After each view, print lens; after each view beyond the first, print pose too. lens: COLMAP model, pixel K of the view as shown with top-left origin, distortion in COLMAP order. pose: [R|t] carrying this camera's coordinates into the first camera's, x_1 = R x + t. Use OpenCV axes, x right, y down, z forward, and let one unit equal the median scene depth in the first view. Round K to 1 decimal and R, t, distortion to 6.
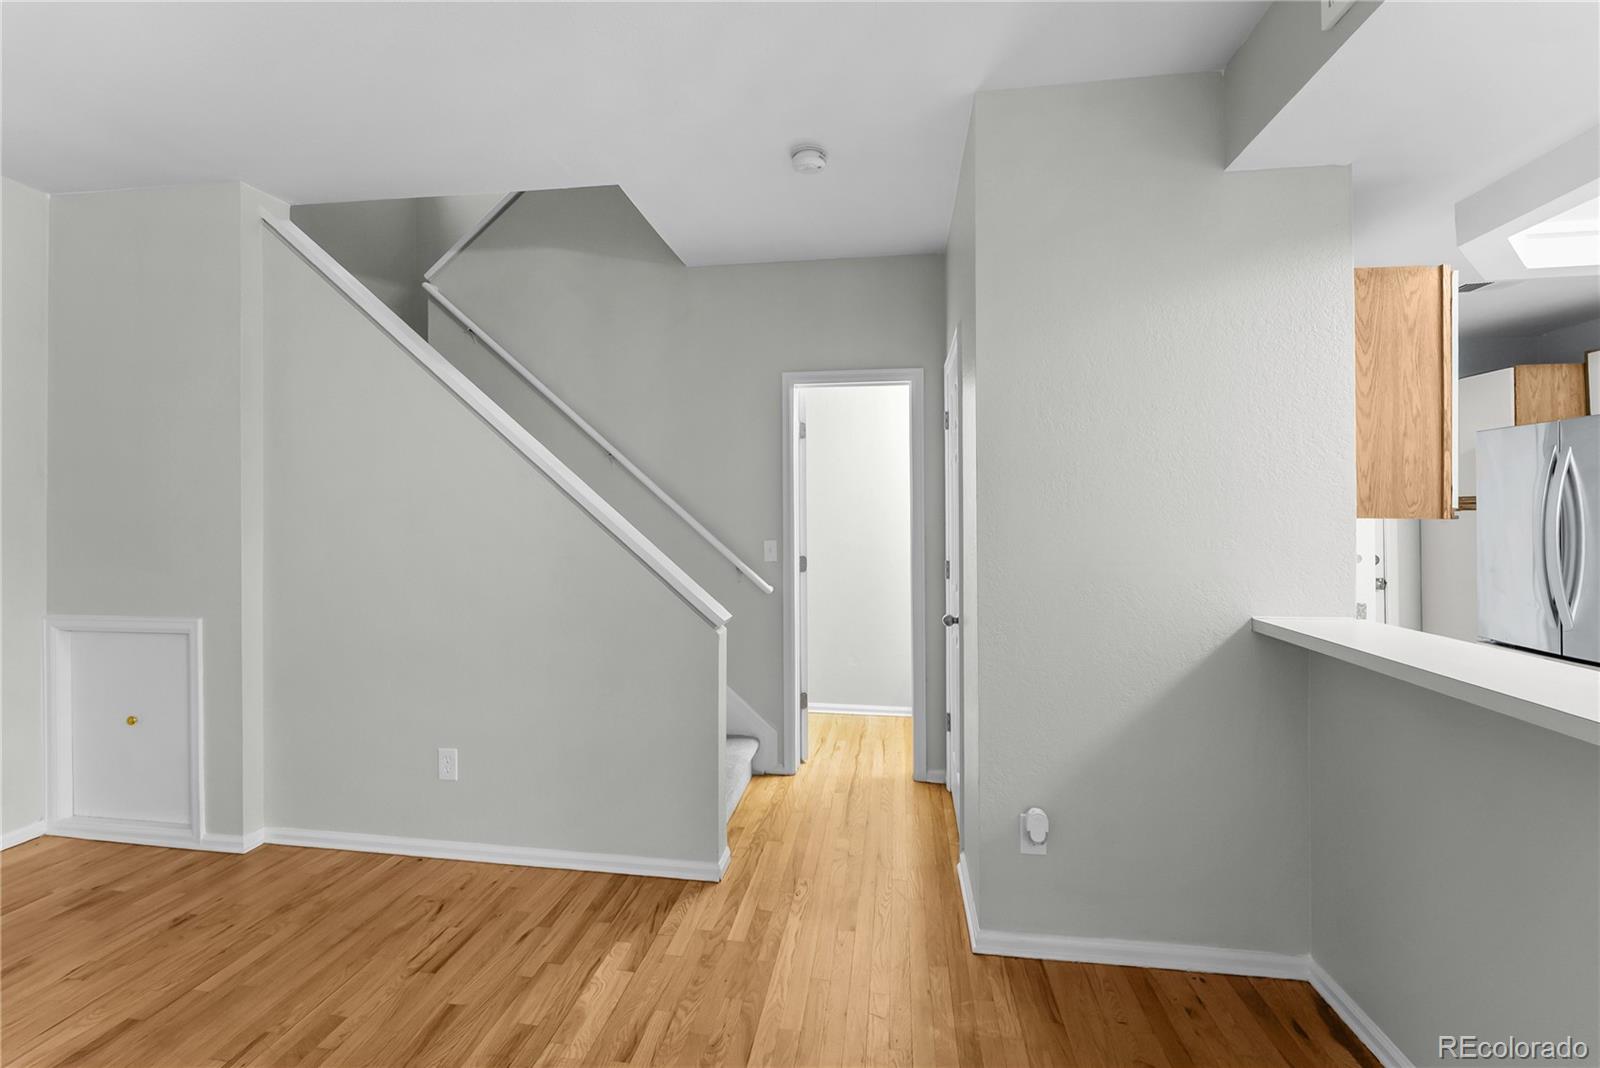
lens RADIAL K [[655.8, 0, 797.0], [0, 655.8, 507.6], [0, 0, 1]] dist [-0.004054, 0.000004]
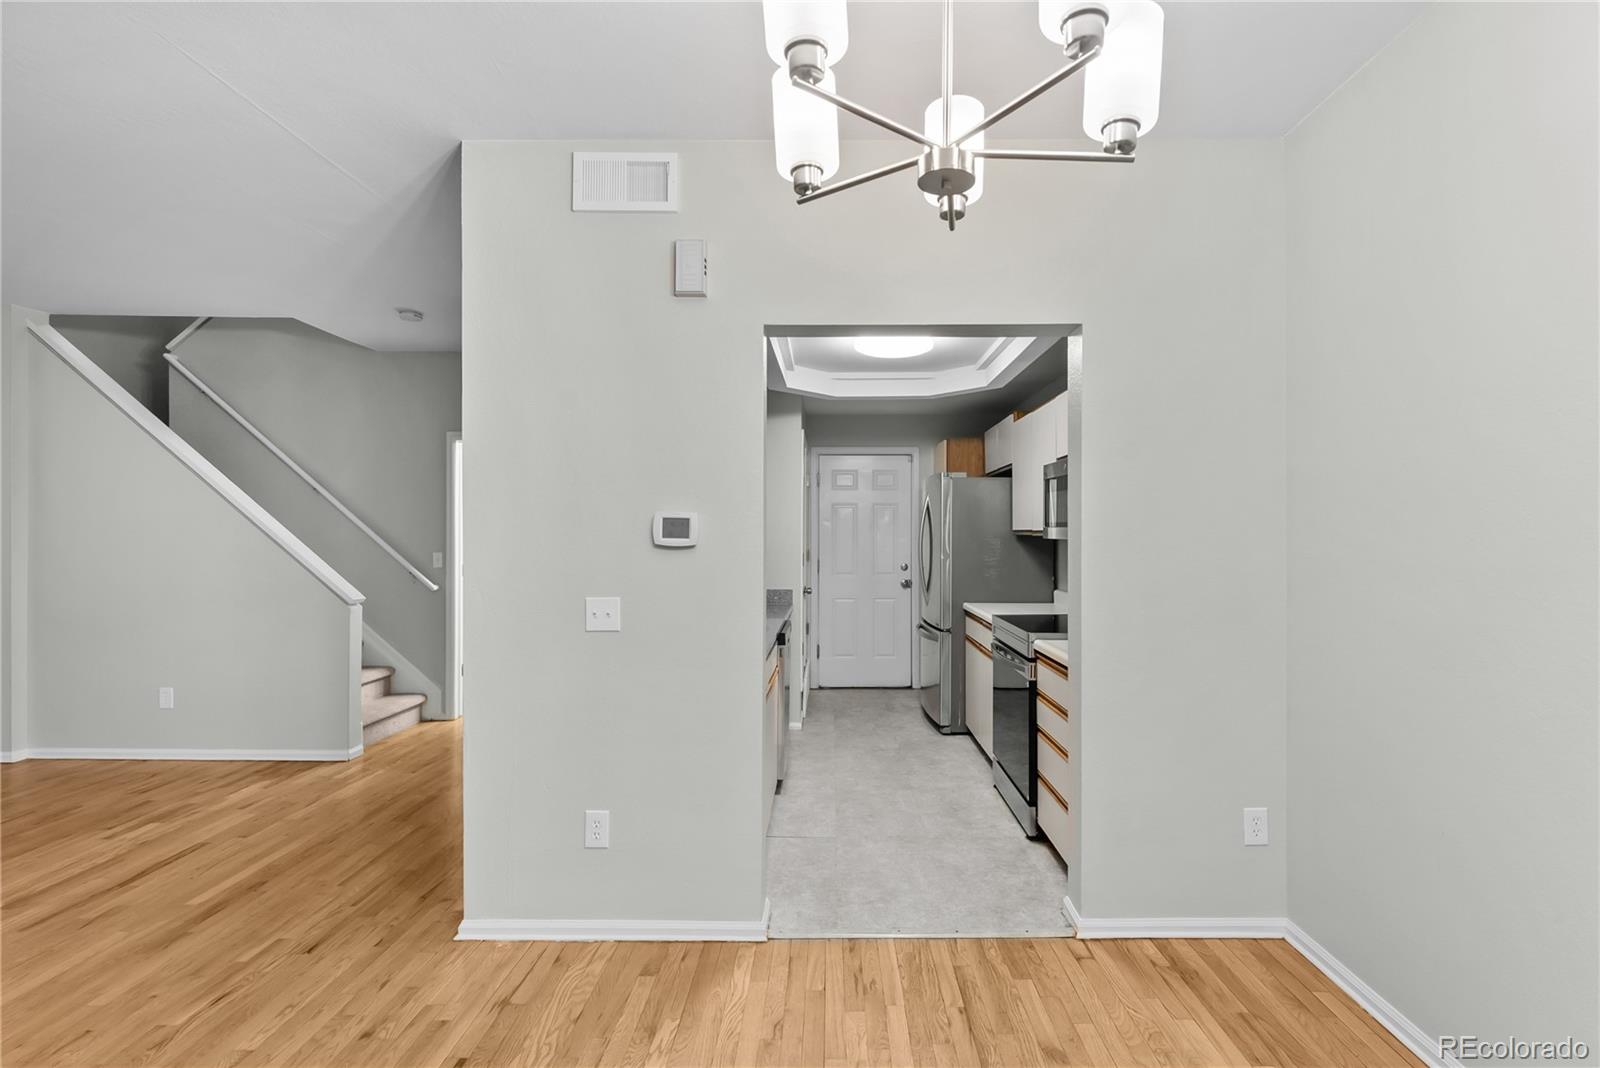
lens RADIAL K [[776.2, 0, 821.2], [0, 776.2, 556.1], [0, 0, 1]] dist [0.001322, -0.000237]
pose [[0.991263, 0.002106, 0.131887, 0.831310], [-0.006829, 0.999351, 0.035364, -0.007646], [-0.131727, -0.035956, 0.990634, -1.091718]]
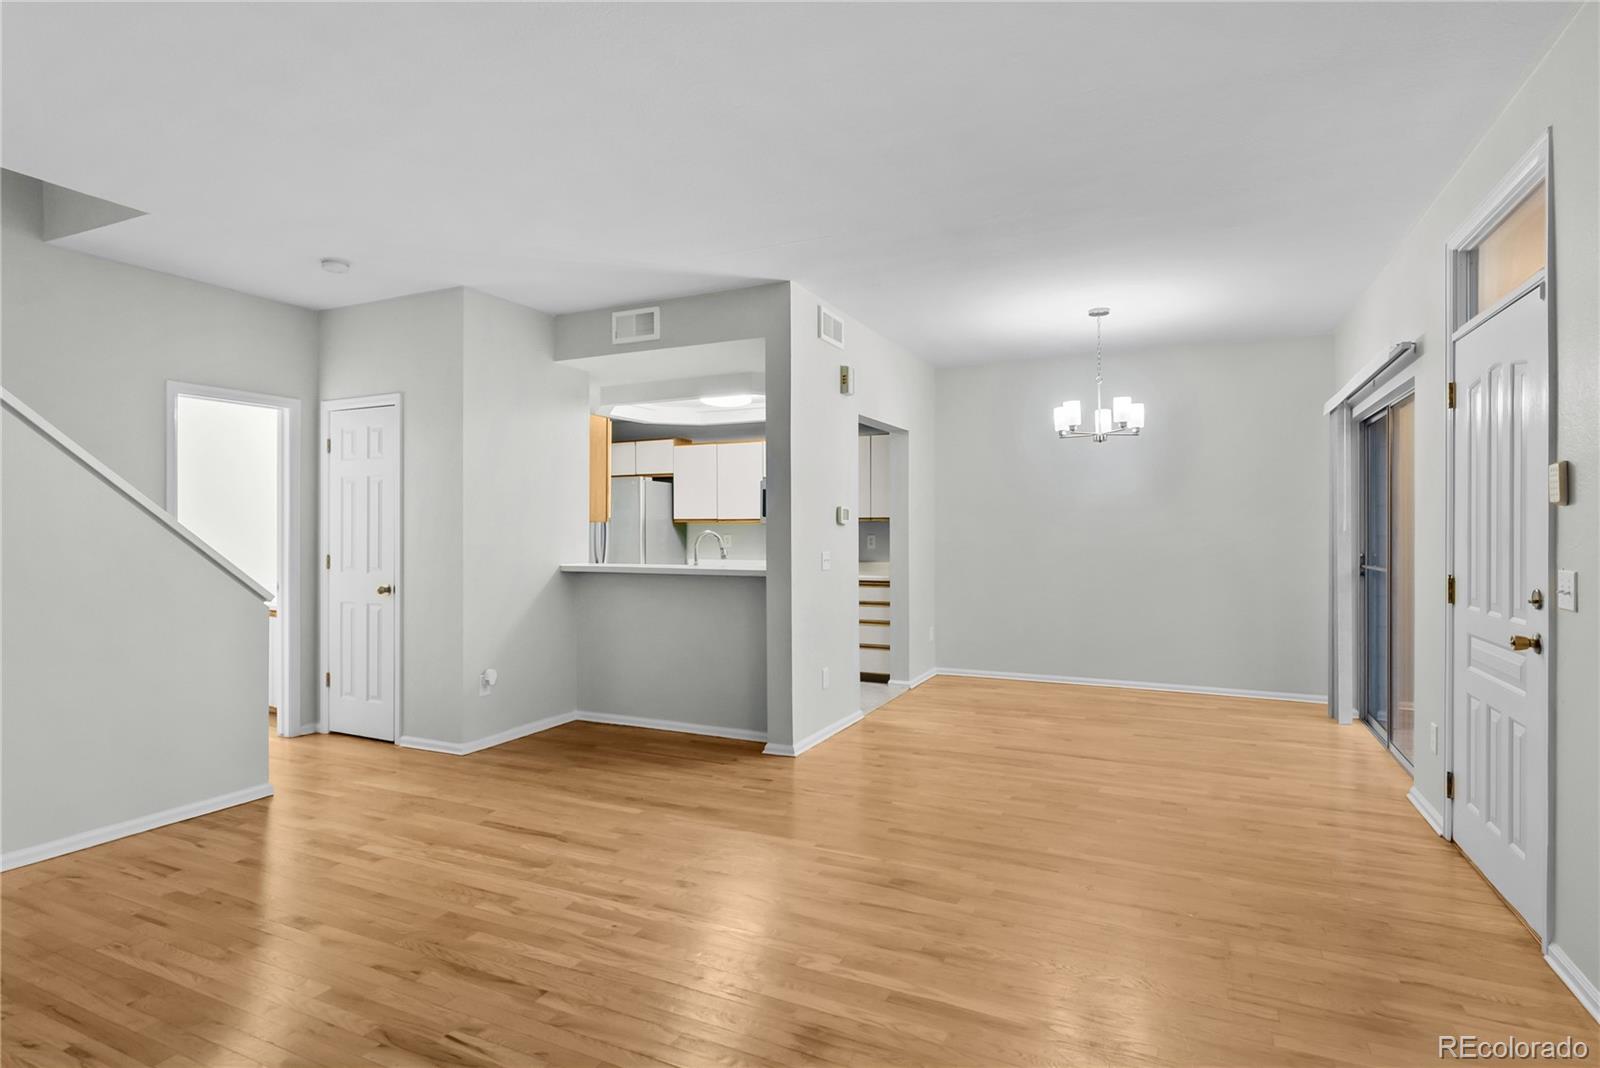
lens RADIAL K [[831.1, 0, 819.6], [0, 831.1, 527.2], [0, 0, 1]] dist [0.004500, 0.000635]
pose [[0.283699, 0.004570, 0.958902, -1.504696], [-0.006306, 0.999976, -0.002900, 0.035139], [-0.958893, -0.005224, 0.283721, -0.554063]]
